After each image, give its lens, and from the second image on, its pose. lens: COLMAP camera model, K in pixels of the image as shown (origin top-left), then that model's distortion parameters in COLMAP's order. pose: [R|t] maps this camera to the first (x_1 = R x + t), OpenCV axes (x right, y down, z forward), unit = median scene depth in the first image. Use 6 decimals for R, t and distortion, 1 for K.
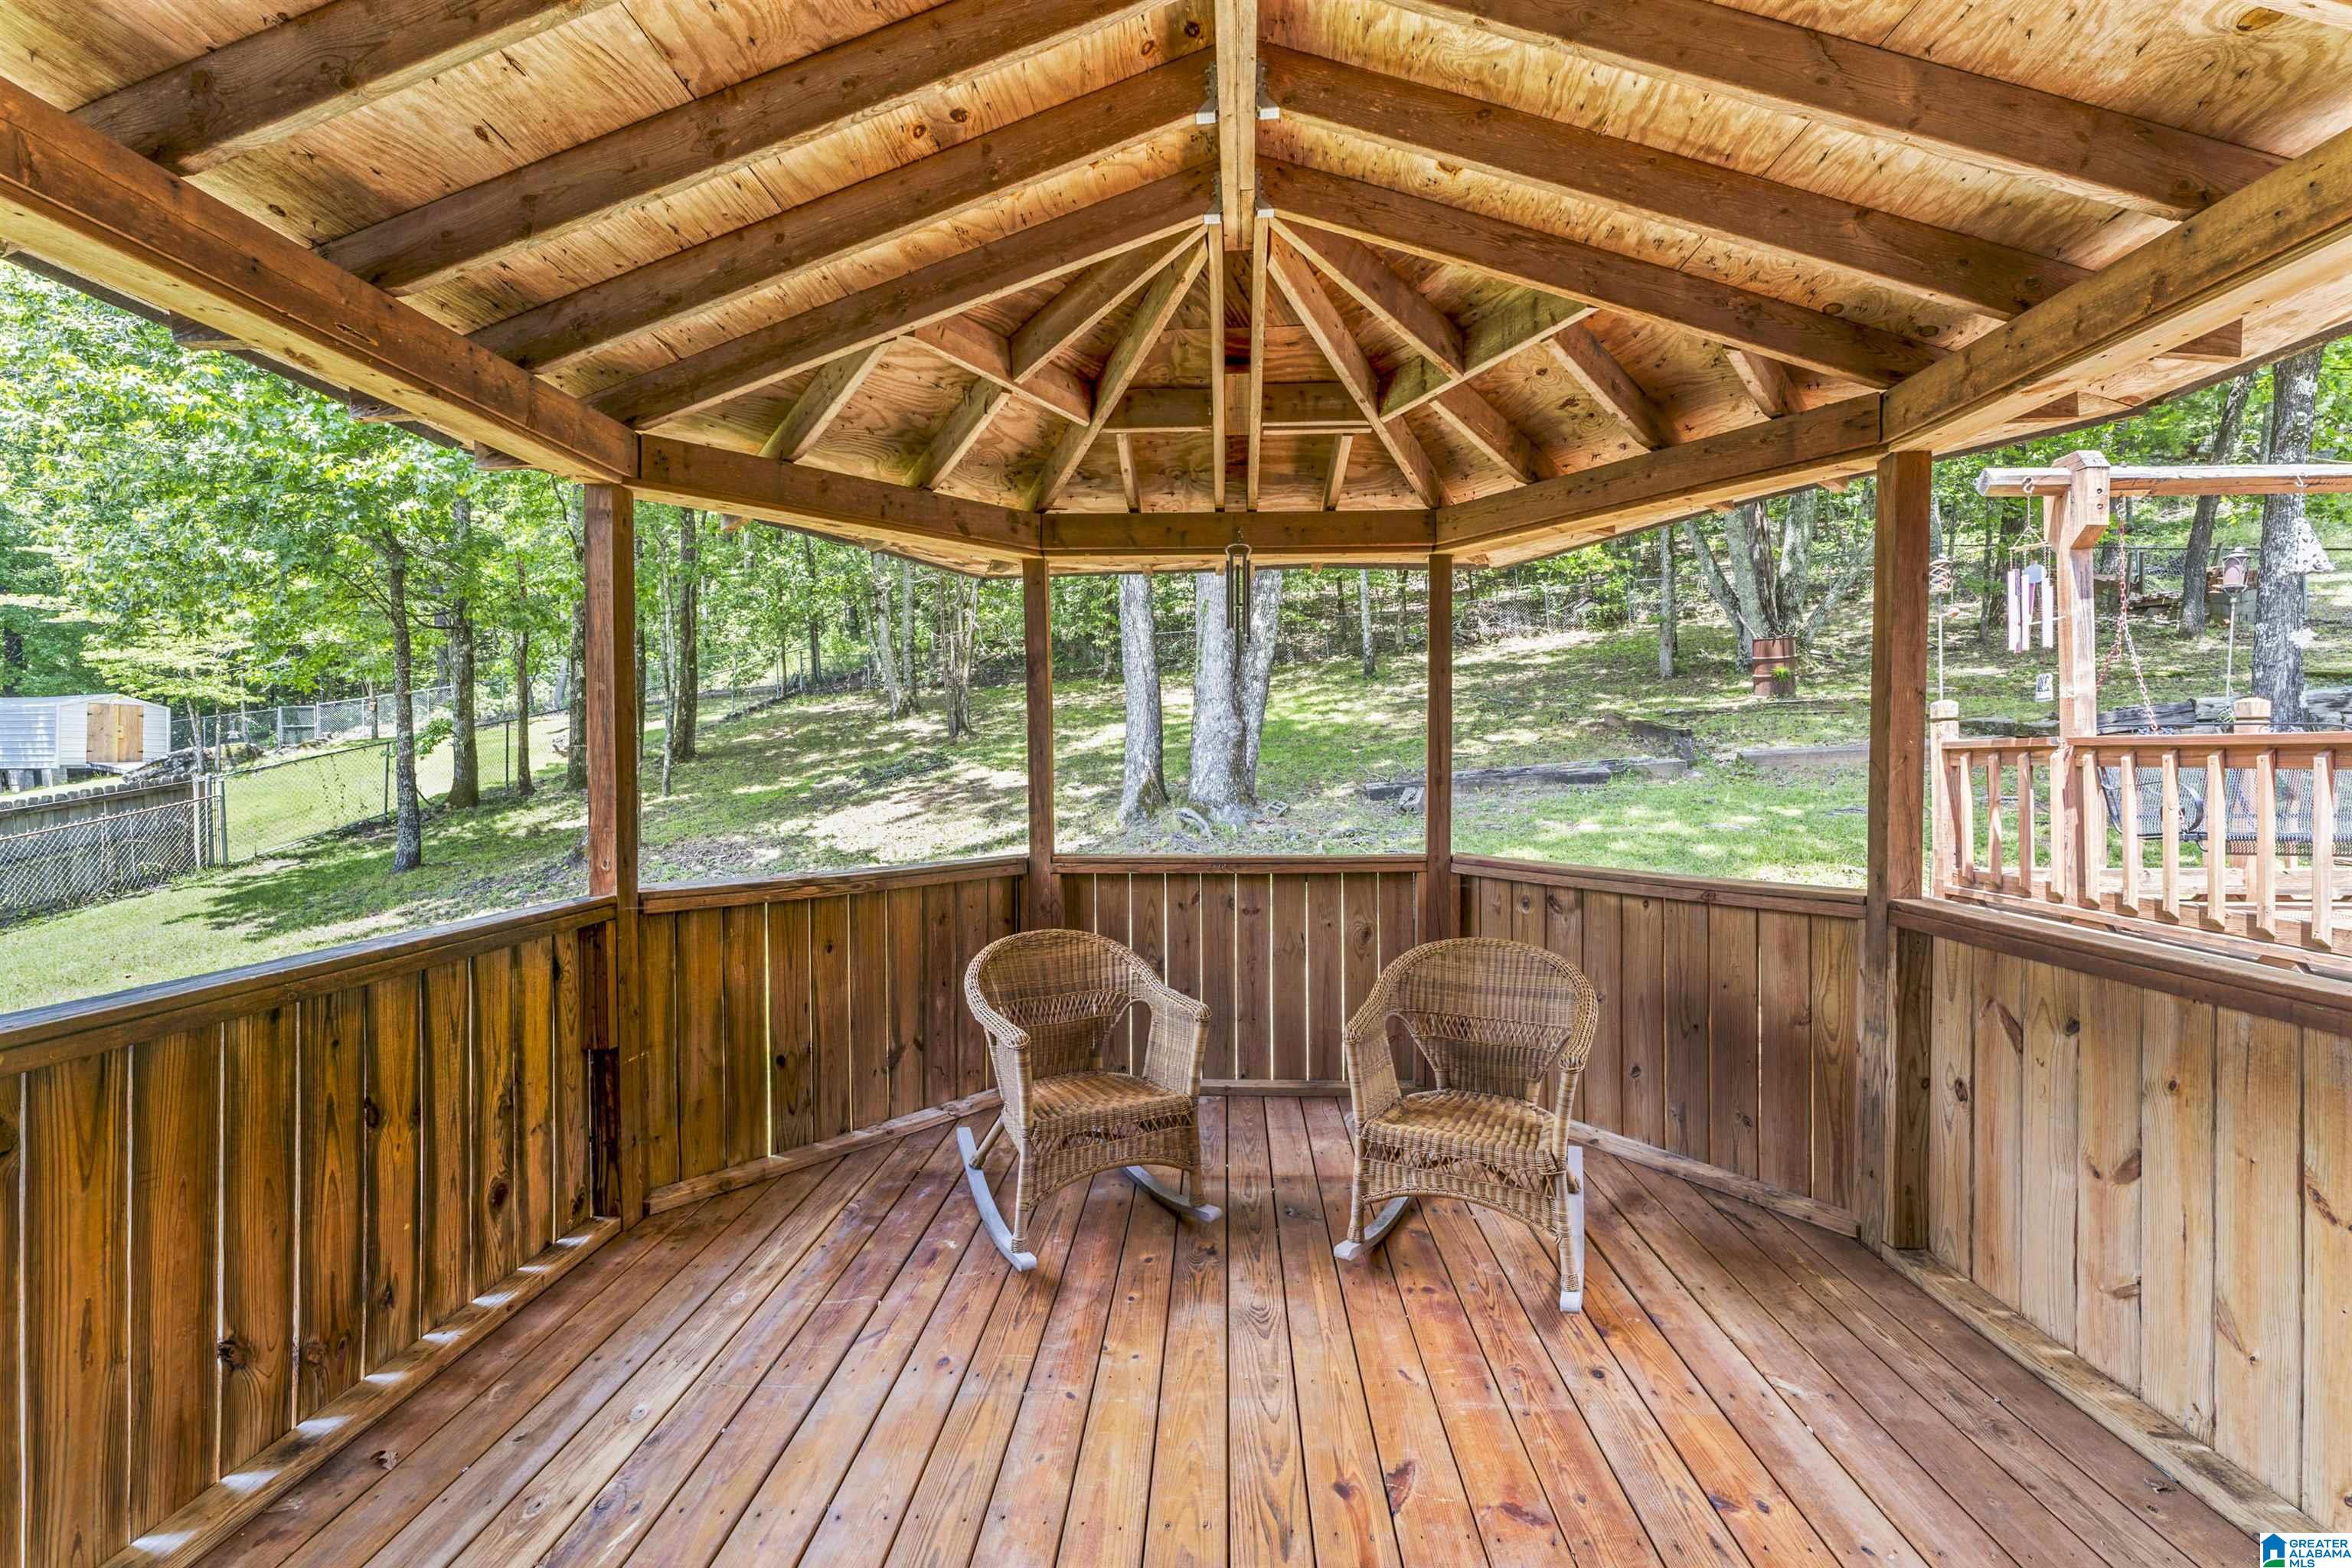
lens RADIAL K [[952.2, 0, 1179.0], [0, 952.2, 802.7], [0, 0, 1]] dist [-0.003111, 0.000064]
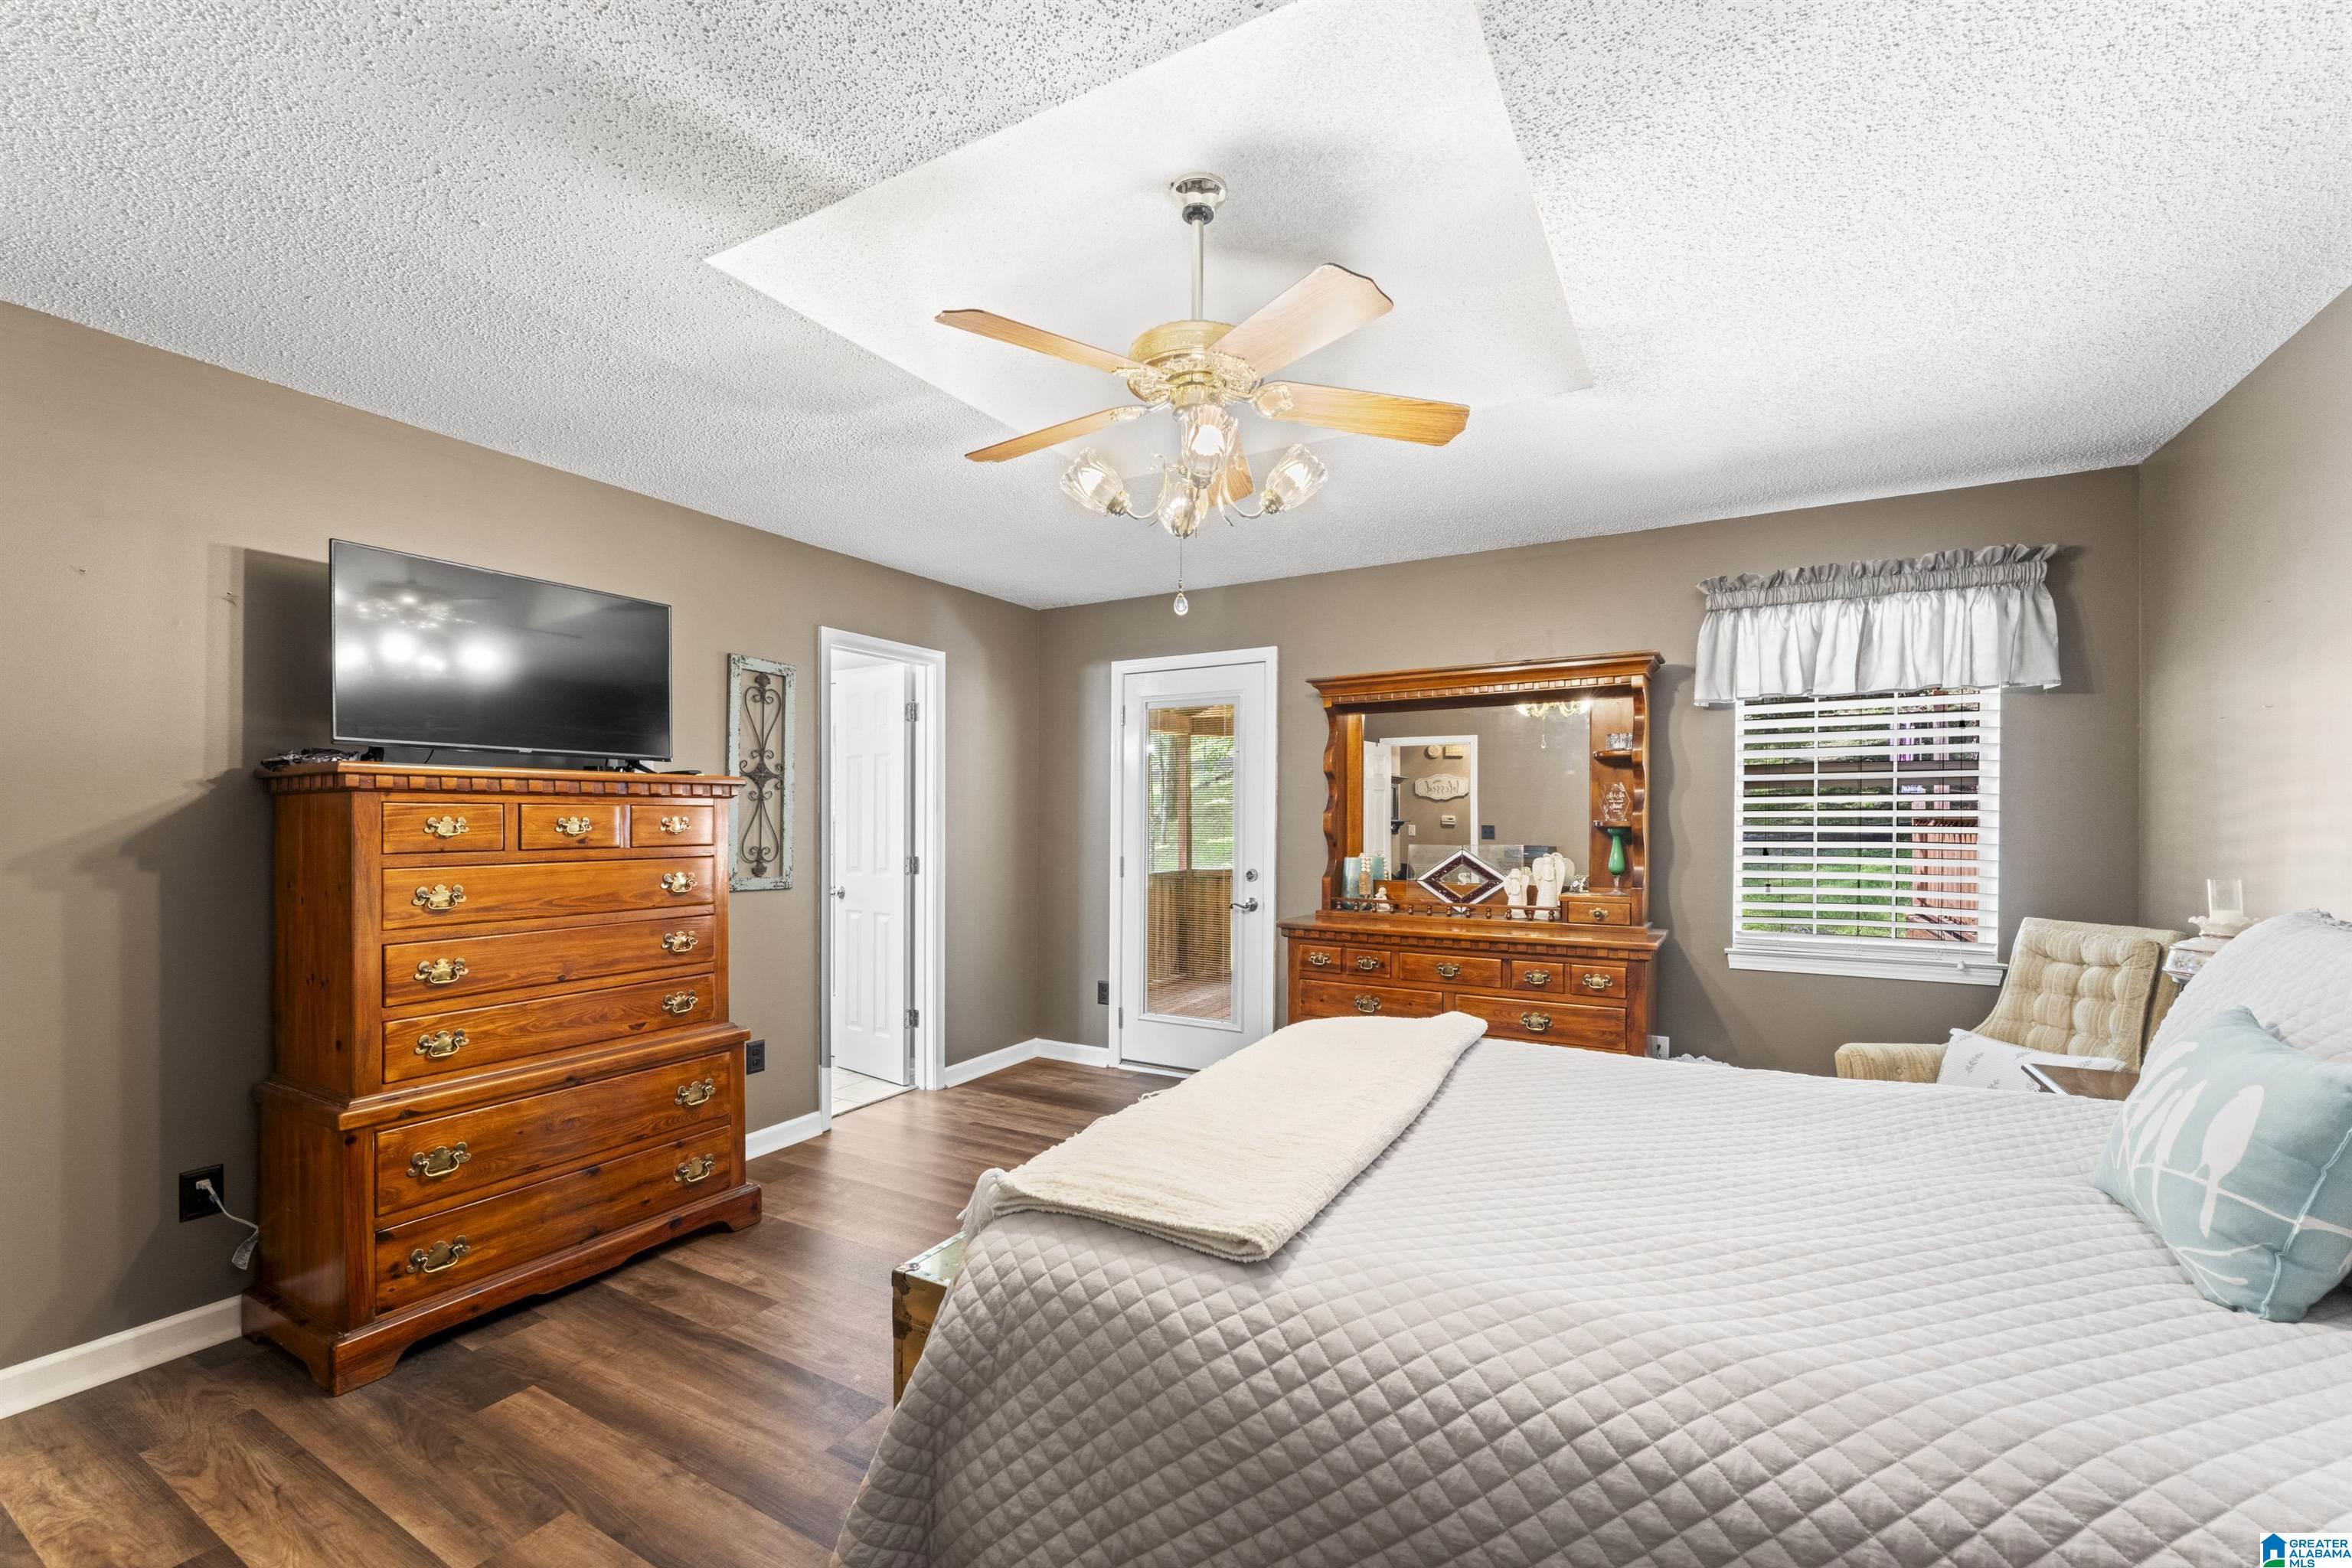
lens RADIAL K [[960.0, 0, 1171.0], [0, 960.0, 822.8], [0, 0, 1]] dist [0.000794, 0.000161]
pose [[0.892348, -0.001785, -0.451345, 0.745269], [-0.014950, 0.999327, -0.033509, 0.048228], [0.451101, 0.036650, 0.891720, -1.738839]]
